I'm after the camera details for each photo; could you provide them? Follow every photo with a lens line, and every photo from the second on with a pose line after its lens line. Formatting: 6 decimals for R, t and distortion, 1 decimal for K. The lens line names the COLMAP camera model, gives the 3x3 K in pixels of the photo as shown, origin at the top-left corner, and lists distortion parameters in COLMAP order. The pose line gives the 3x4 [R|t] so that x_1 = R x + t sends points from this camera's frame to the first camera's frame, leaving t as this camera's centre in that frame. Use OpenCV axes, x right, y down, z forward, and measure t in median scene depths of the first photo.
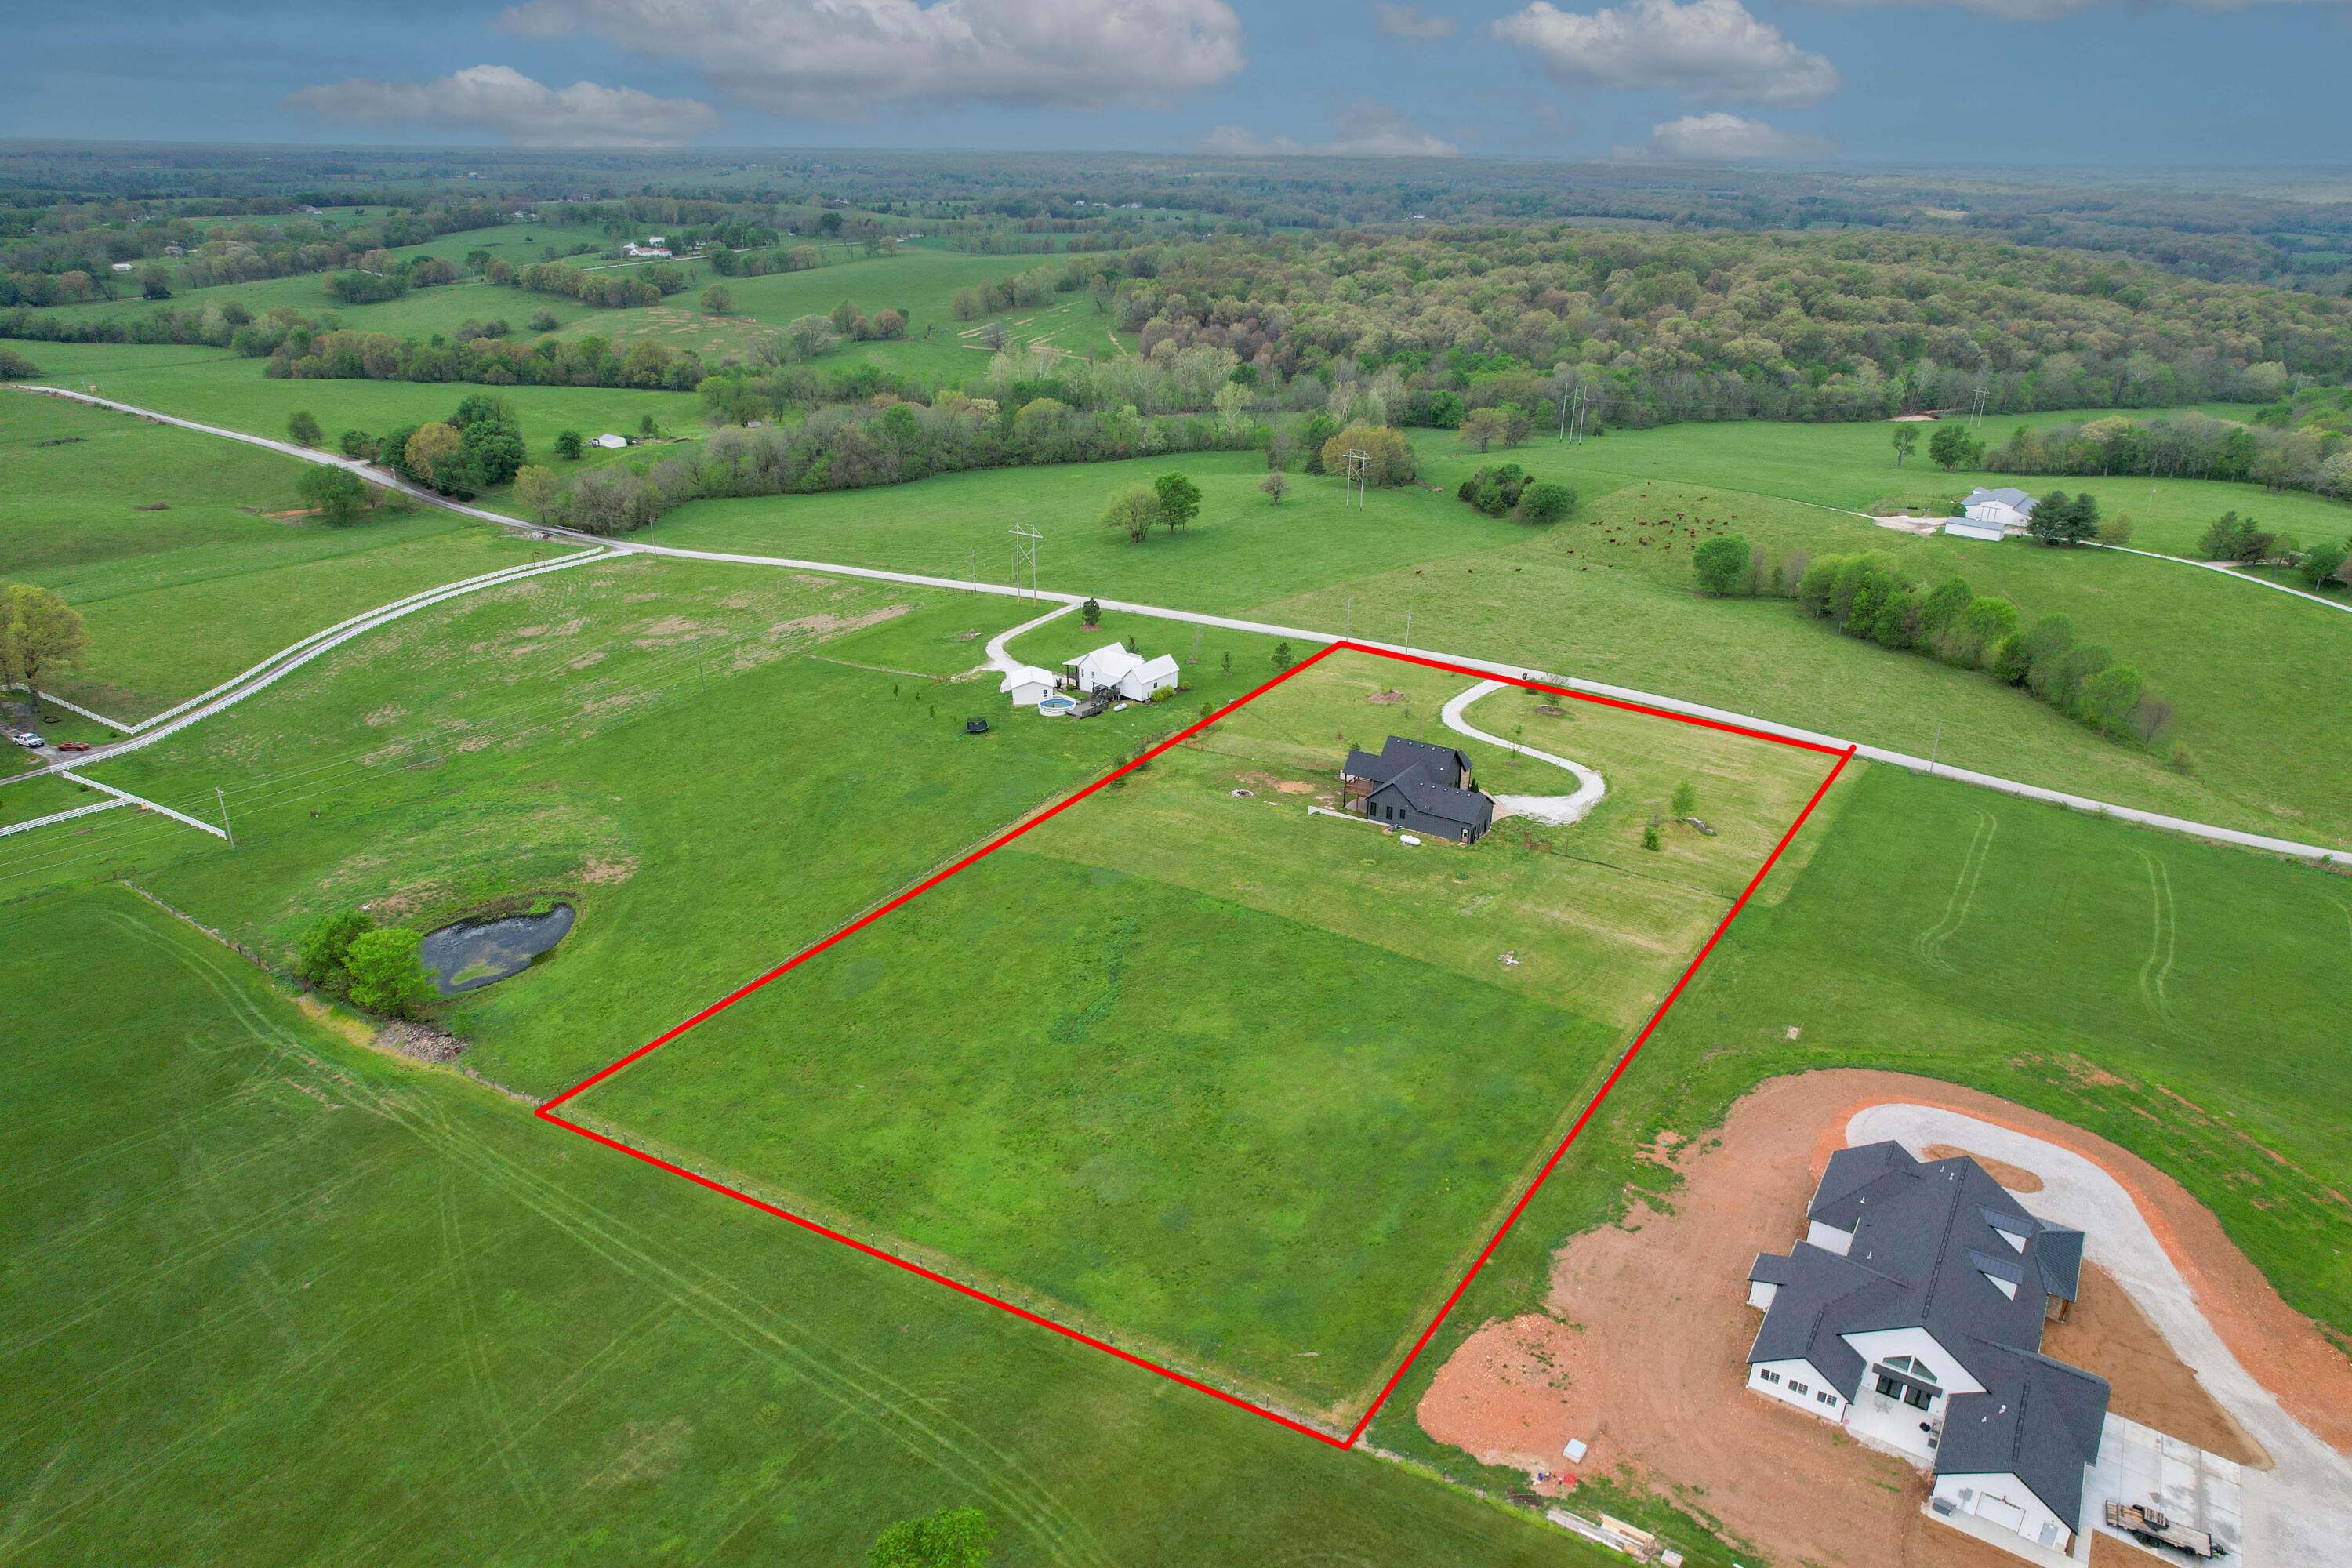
lens RADIAL K [[1507.1, 0, 1181.4], [0, 1507.1, 777.9], [0, 0, 1]] dist [-0.079786, 0.075942]
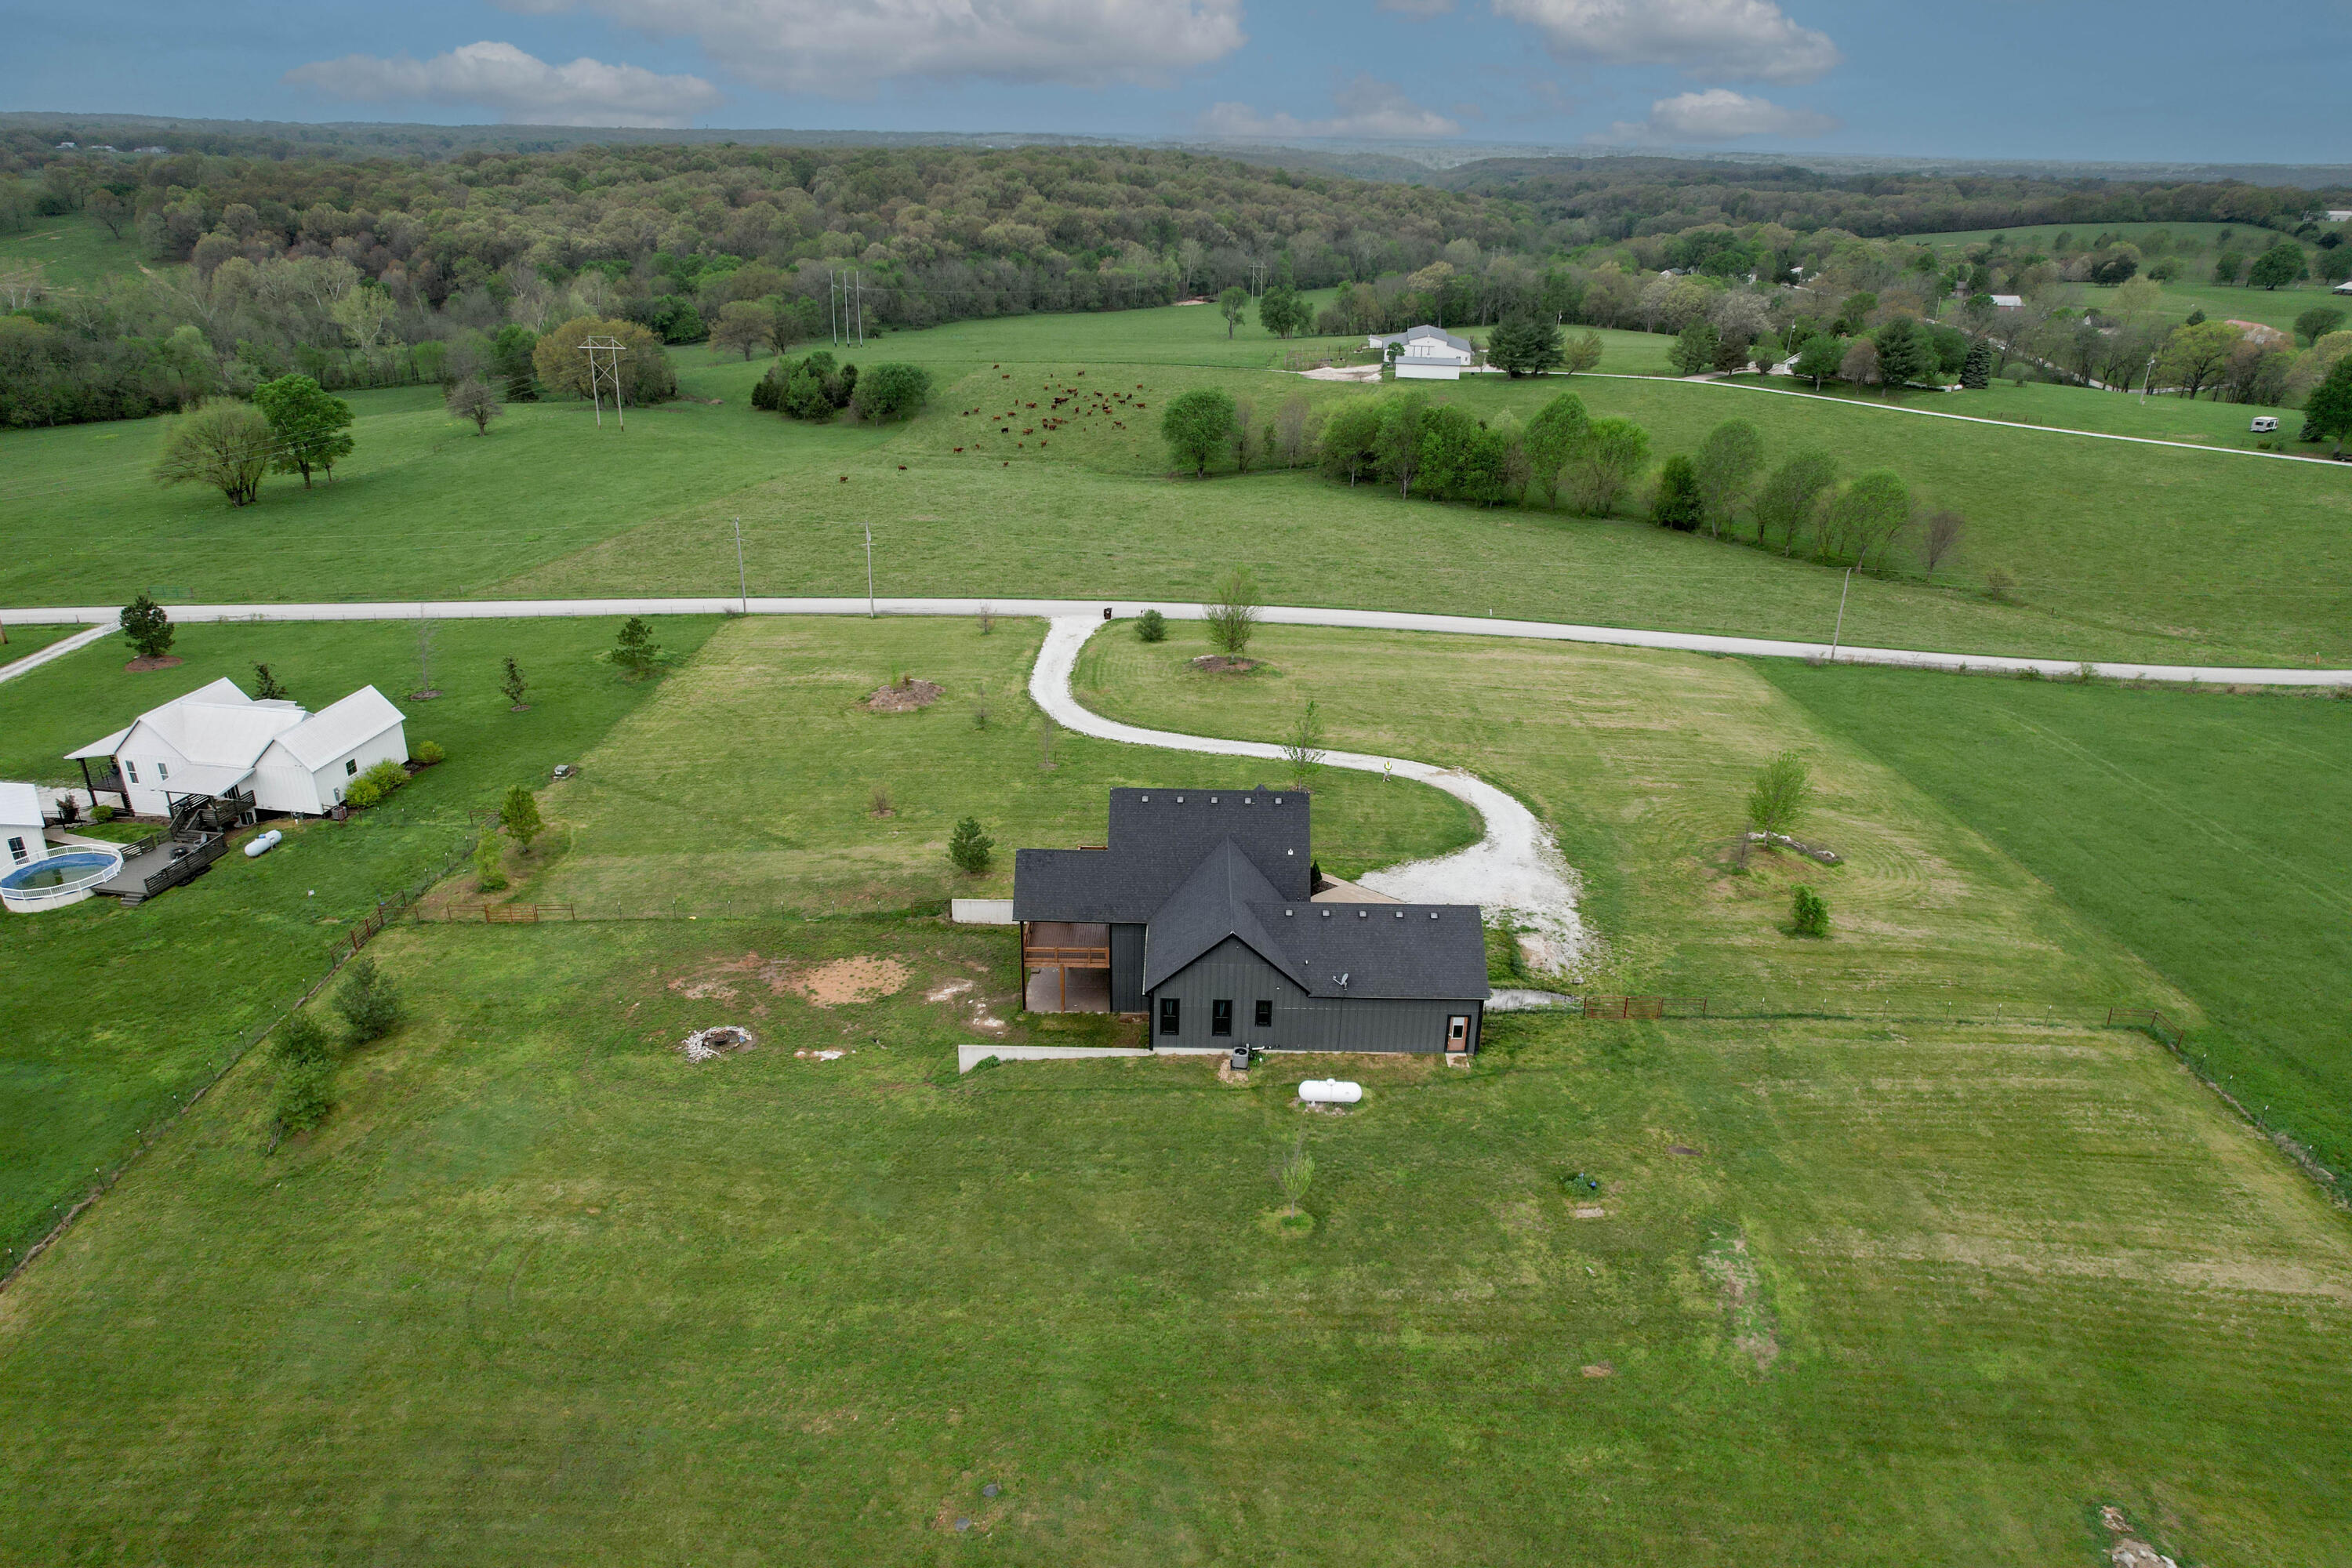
lens RADIAL K [[1507.1, 0, 1181.4], [0, 1507.1, 777.9], [0, 0, 1]] dist [-0.079786, 0.075942]
pose [[0.858016, -0.199224, 0.473412, -0.009767], [0.192769, 0.979238, 0.062713, -0.027395], [-0.476077, 0.037451, 0.878606, 0.369101]]
